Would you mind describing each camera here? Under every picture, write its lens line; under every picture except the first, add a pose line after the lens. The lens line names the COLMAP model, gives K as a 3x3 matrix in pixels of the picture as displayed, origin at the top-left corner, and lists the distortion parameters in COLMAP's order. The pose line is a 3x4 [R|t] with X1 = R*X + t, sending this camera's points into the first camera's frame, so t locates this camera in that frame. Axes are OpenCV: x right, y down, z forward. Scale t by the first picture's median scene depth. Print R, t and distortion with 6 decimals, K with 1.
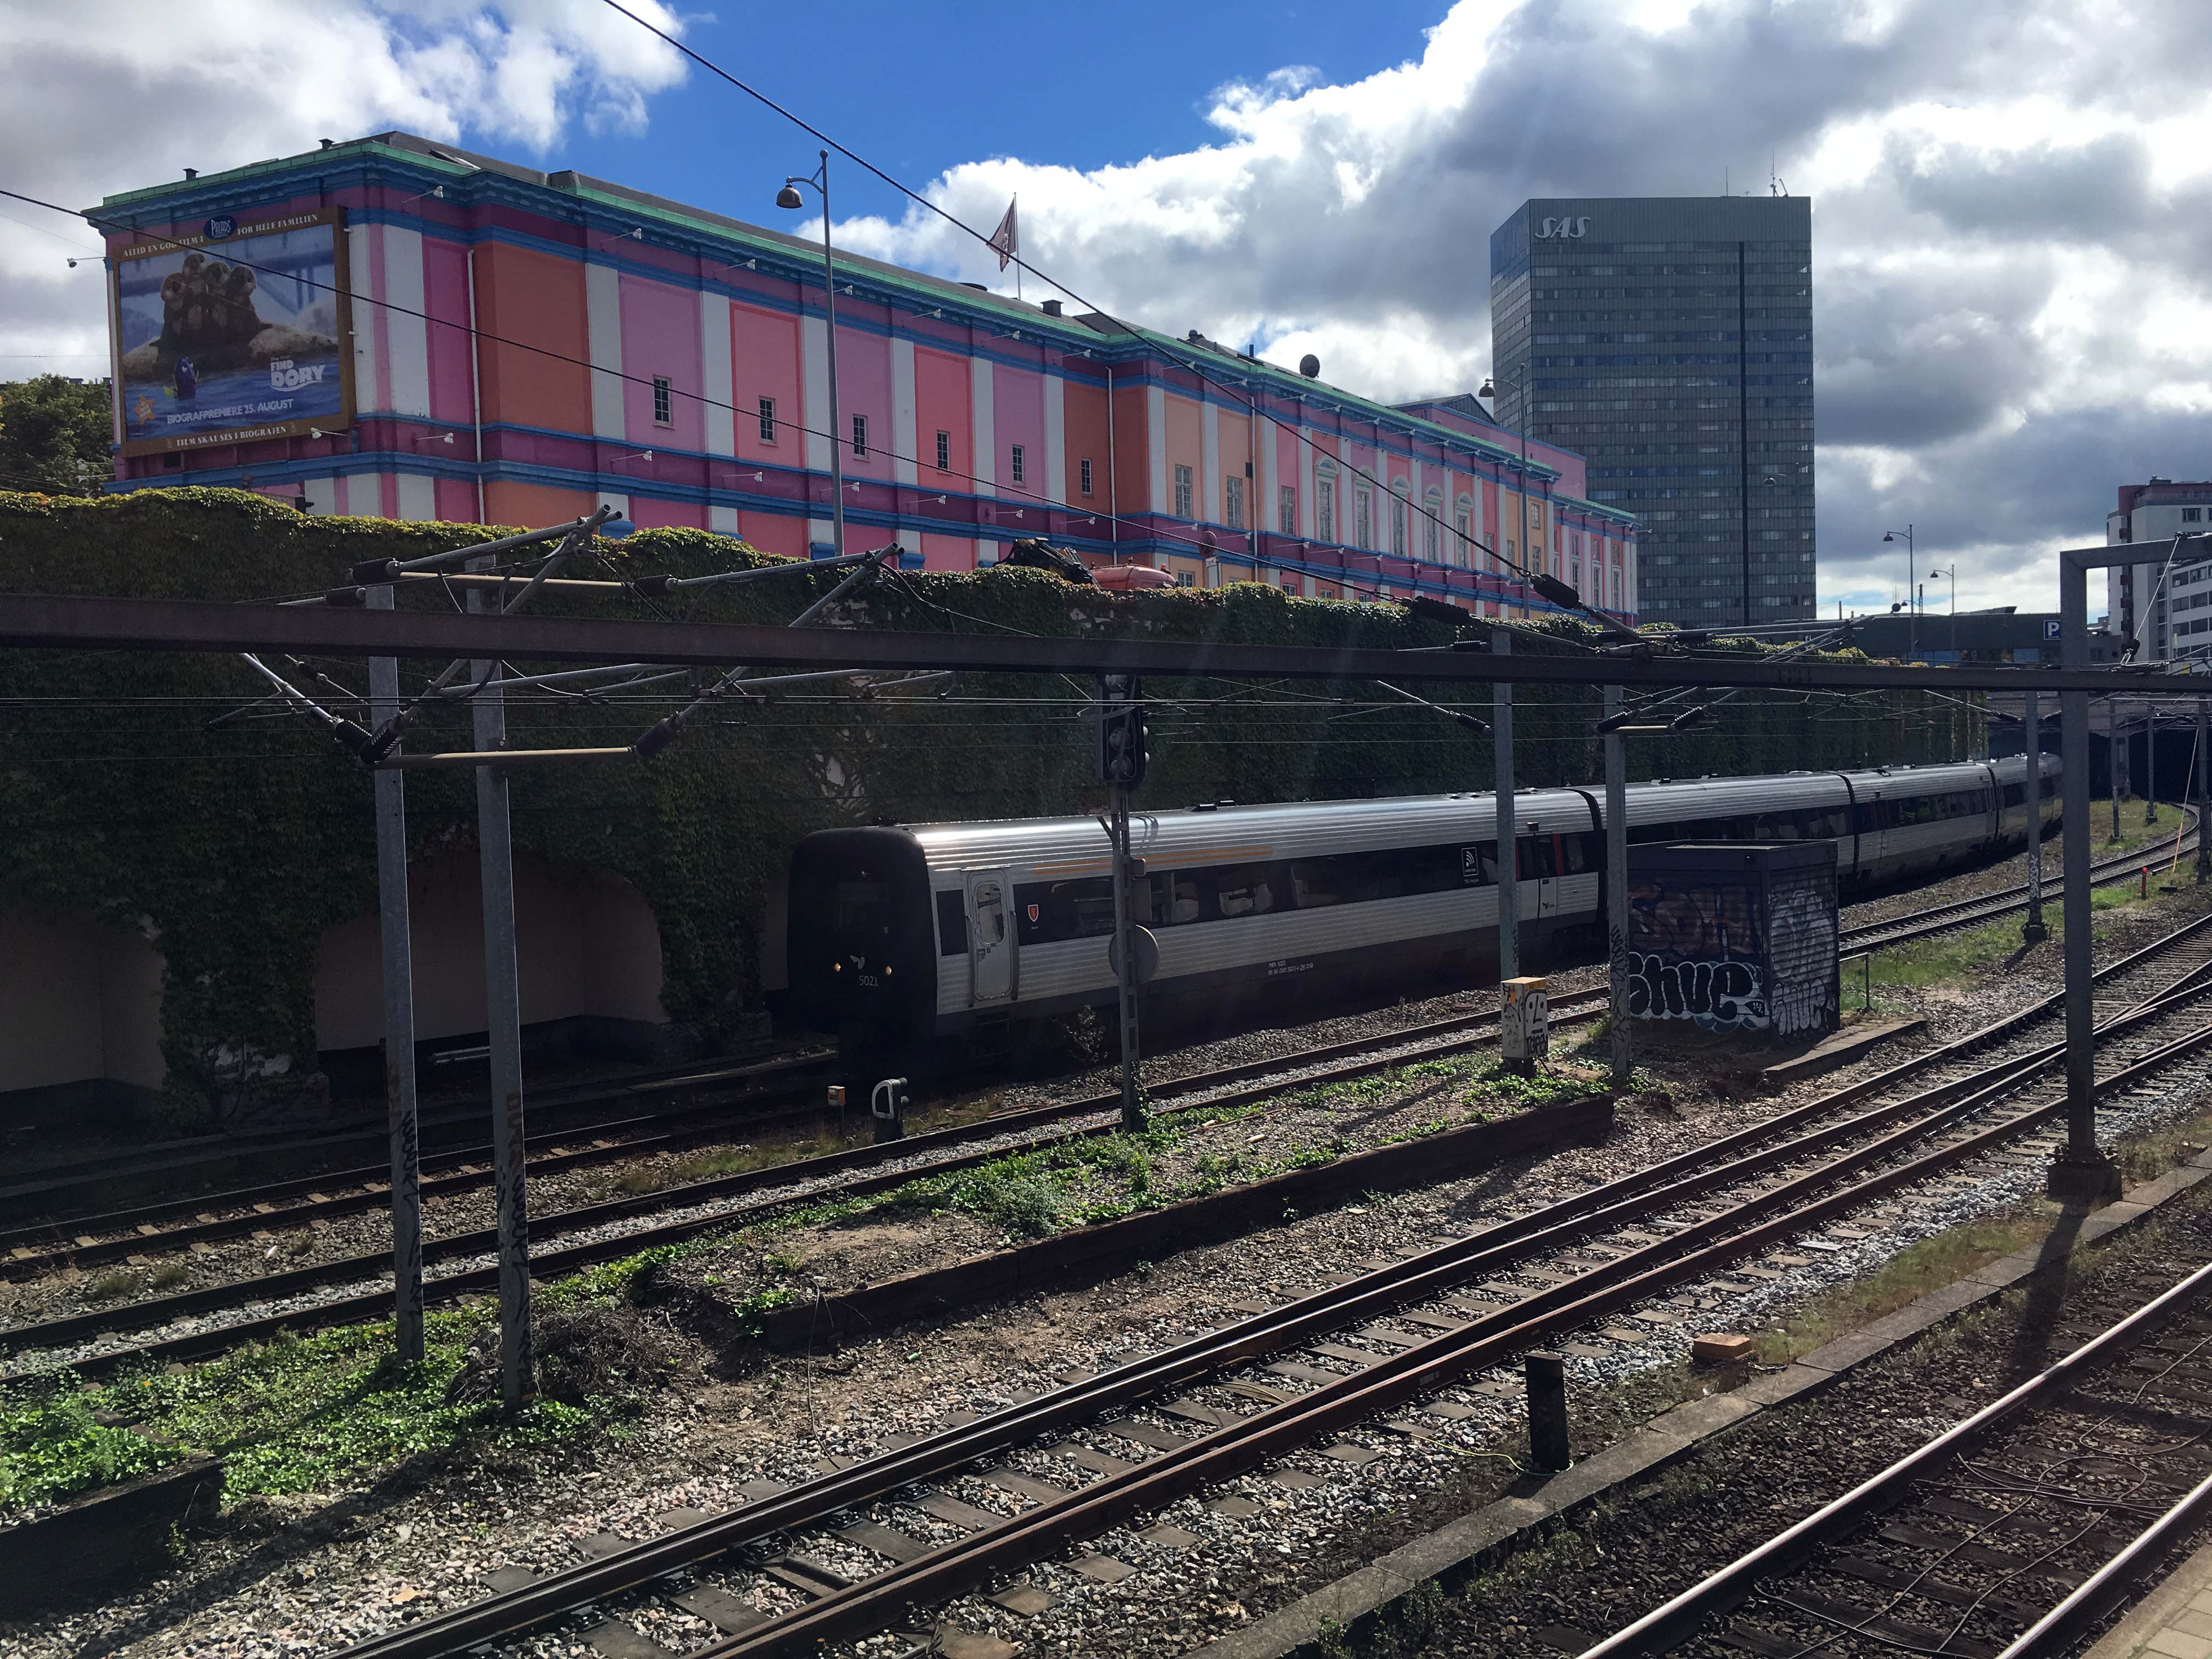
lens RADIAL K [[1880.6, 0, 1093.8], [0, 1880.6, 816.4], [0, 0, 1]] dist [0.081664, -0.116092]
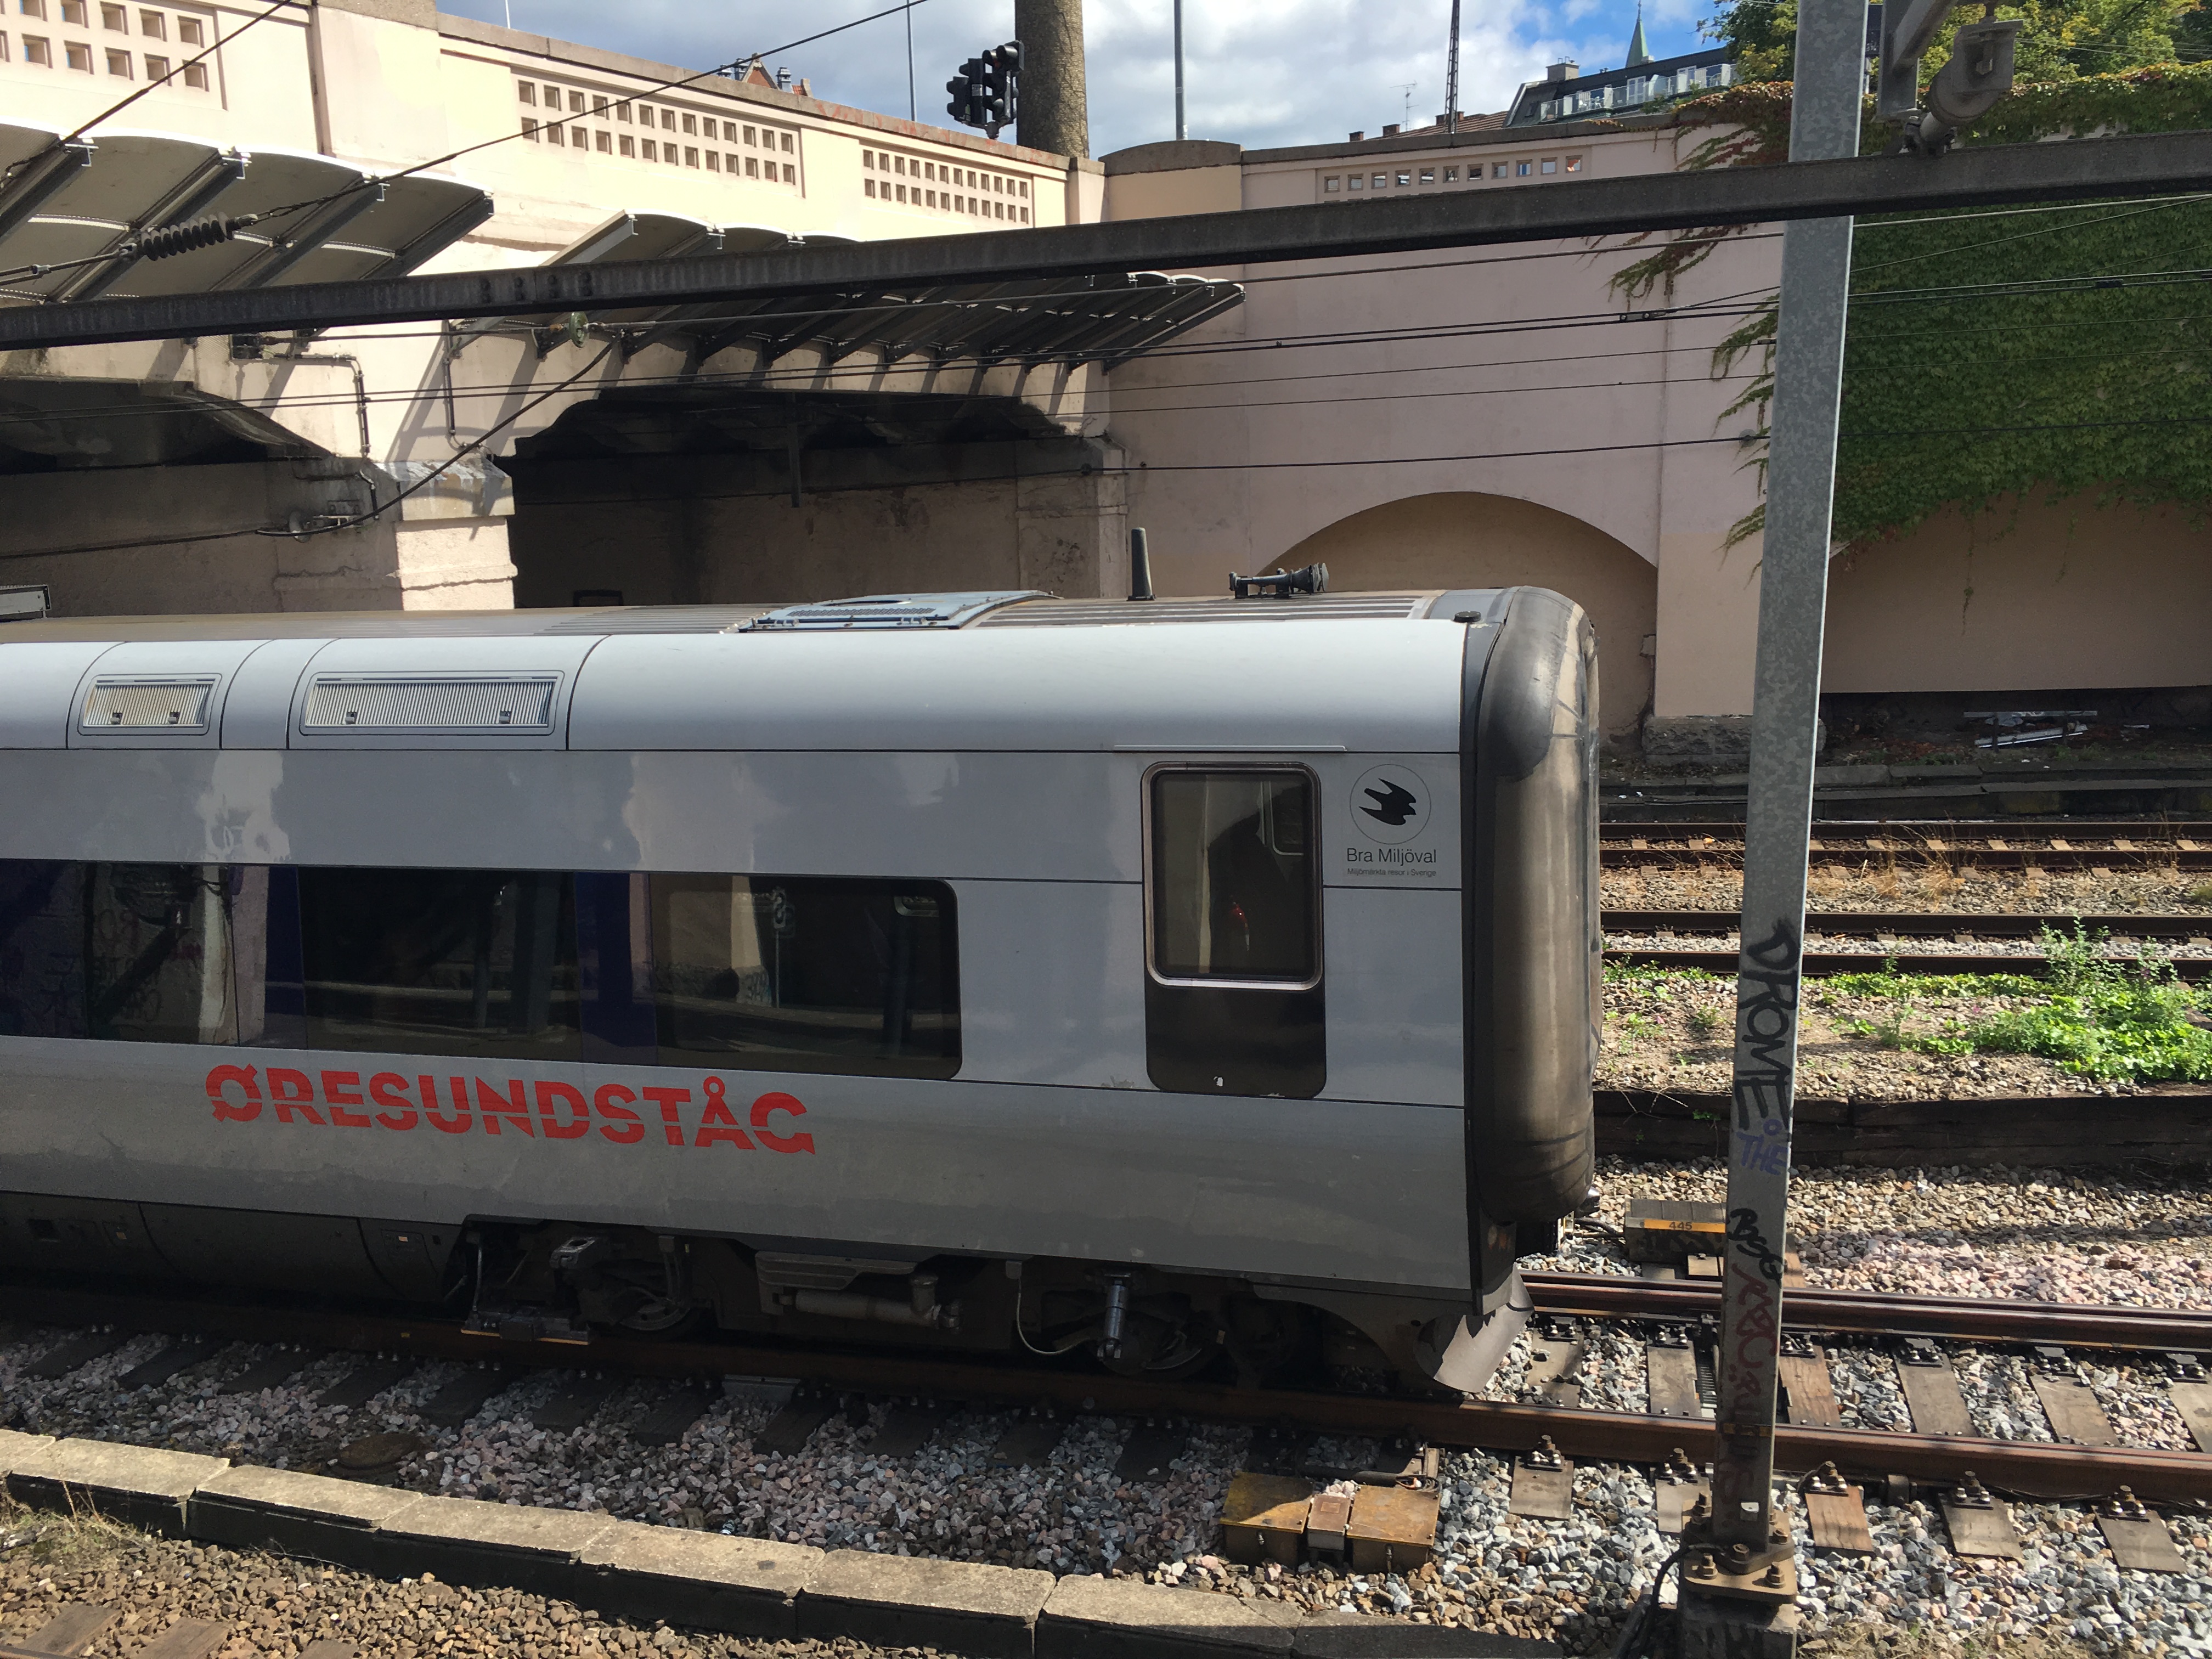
lens RADIAL K [[1880.6, 0, 1104.6], [0, 1880.6, 842.2], [0, 0, 1]] dist [0.081664, -0.116092]
pose [[0.527398, 0.179983, -0.830336, 0.260641], [0.008035, 0.976204, 0.216706, -0.015153], [0.849580, -0.120962, 0.513402, 0.261075]]
